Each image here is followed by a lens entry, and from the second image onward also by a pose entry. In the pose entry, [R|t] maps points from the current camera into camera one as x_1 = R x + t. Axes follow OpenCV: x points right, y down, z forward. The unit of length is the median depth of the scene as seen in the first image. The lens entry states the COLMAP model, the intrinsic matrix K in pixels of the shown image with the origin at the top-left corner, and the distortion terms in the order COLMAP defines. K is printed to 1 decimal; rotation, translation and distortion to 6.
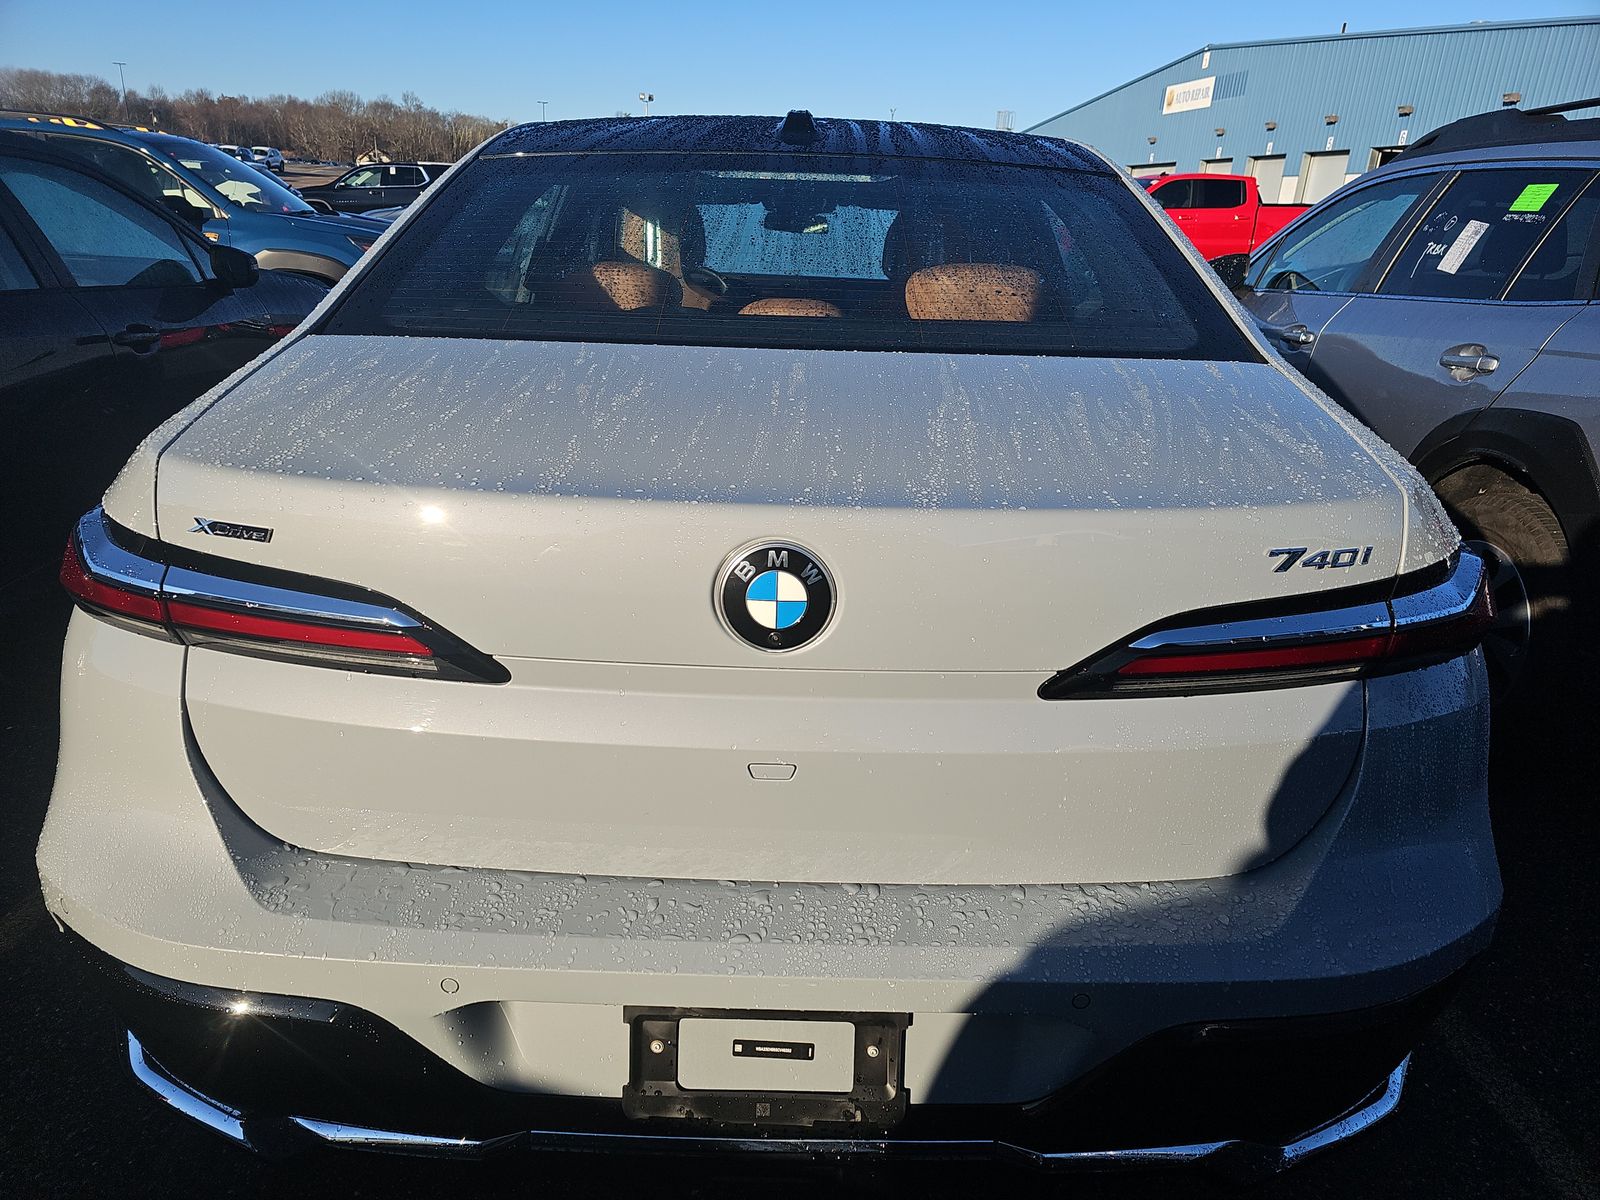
lens RADIAL K [[1078.6, 0, 790.9], [0, 1078.6, 608.6], [0, 0, 1]] dist [0.028039, -0.004512]
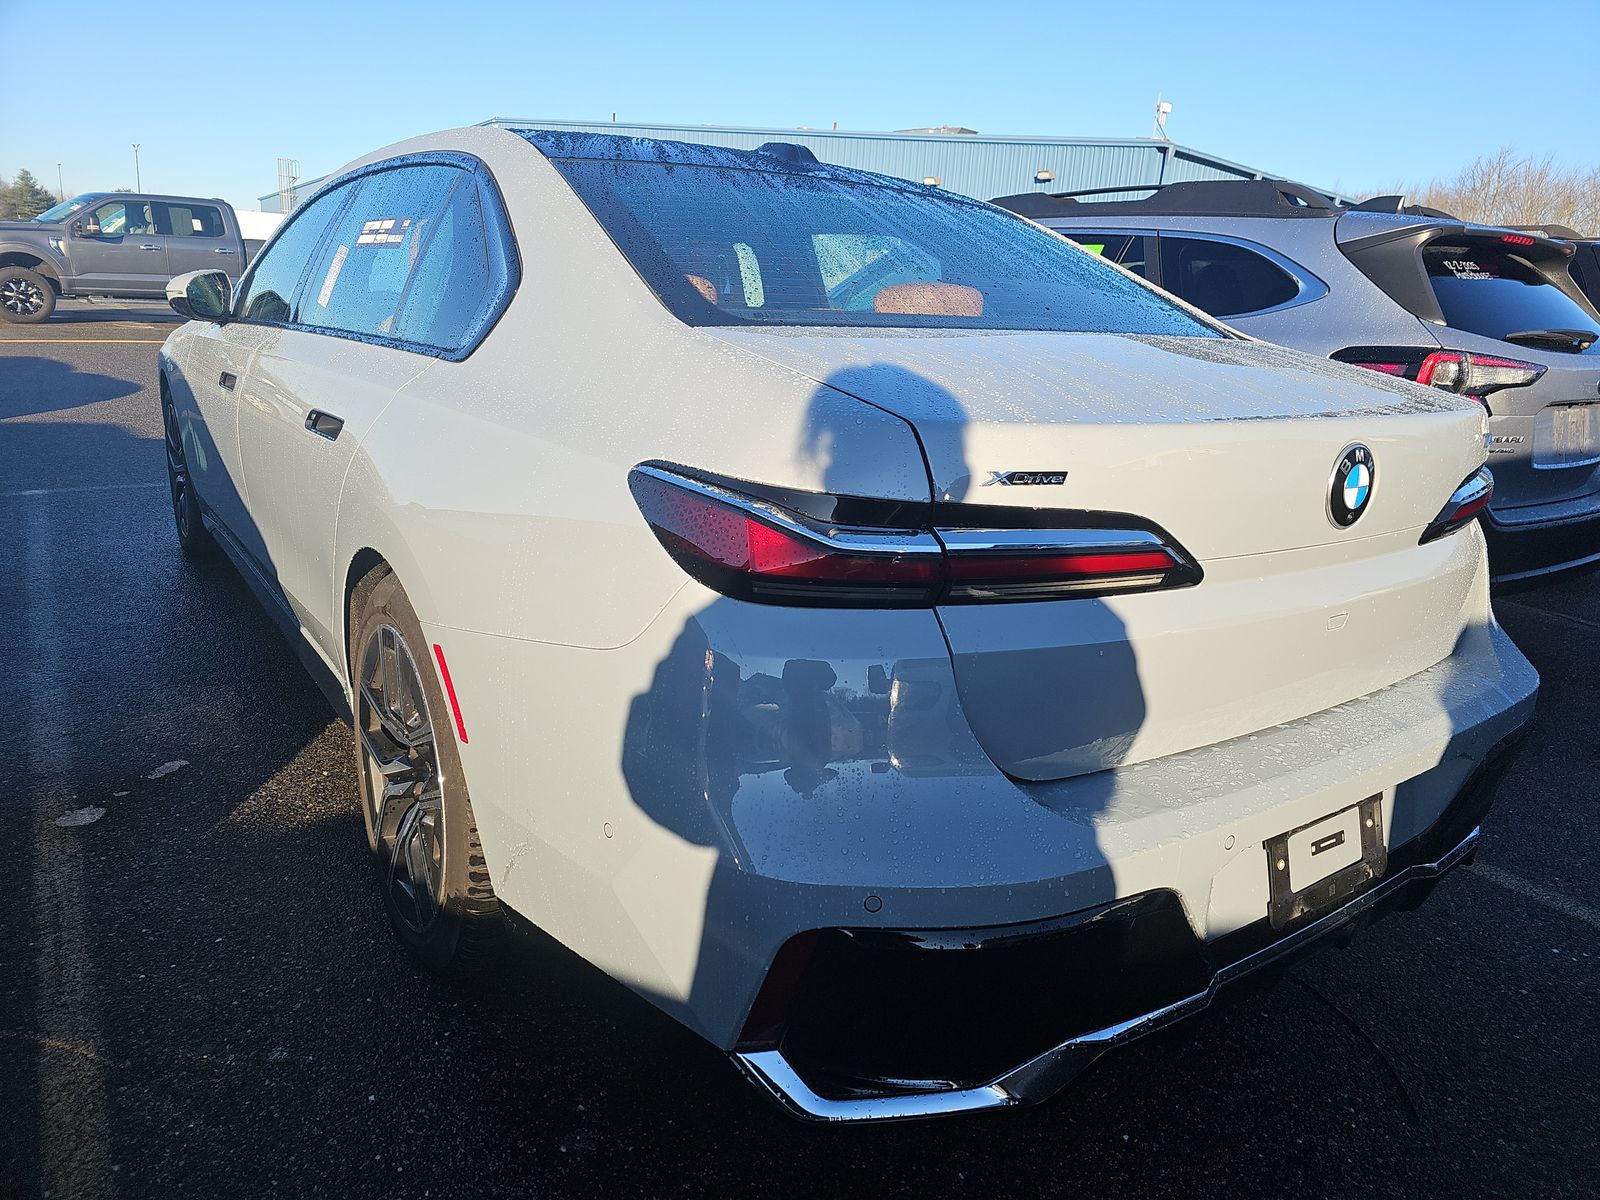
lens RADIAL K [[1078.6, 0, 801.5], [0, 1078.6, 599.7], [0, 0, 1]] dist [0.028039, -0.004512]
pose [[0.800657, -0.146444, 0.580950, -1.181058], [0.179278, 0.983798, 0.000913, 0.003363], [-0.571671, 0.103420, 0.813939, 0.251717]]
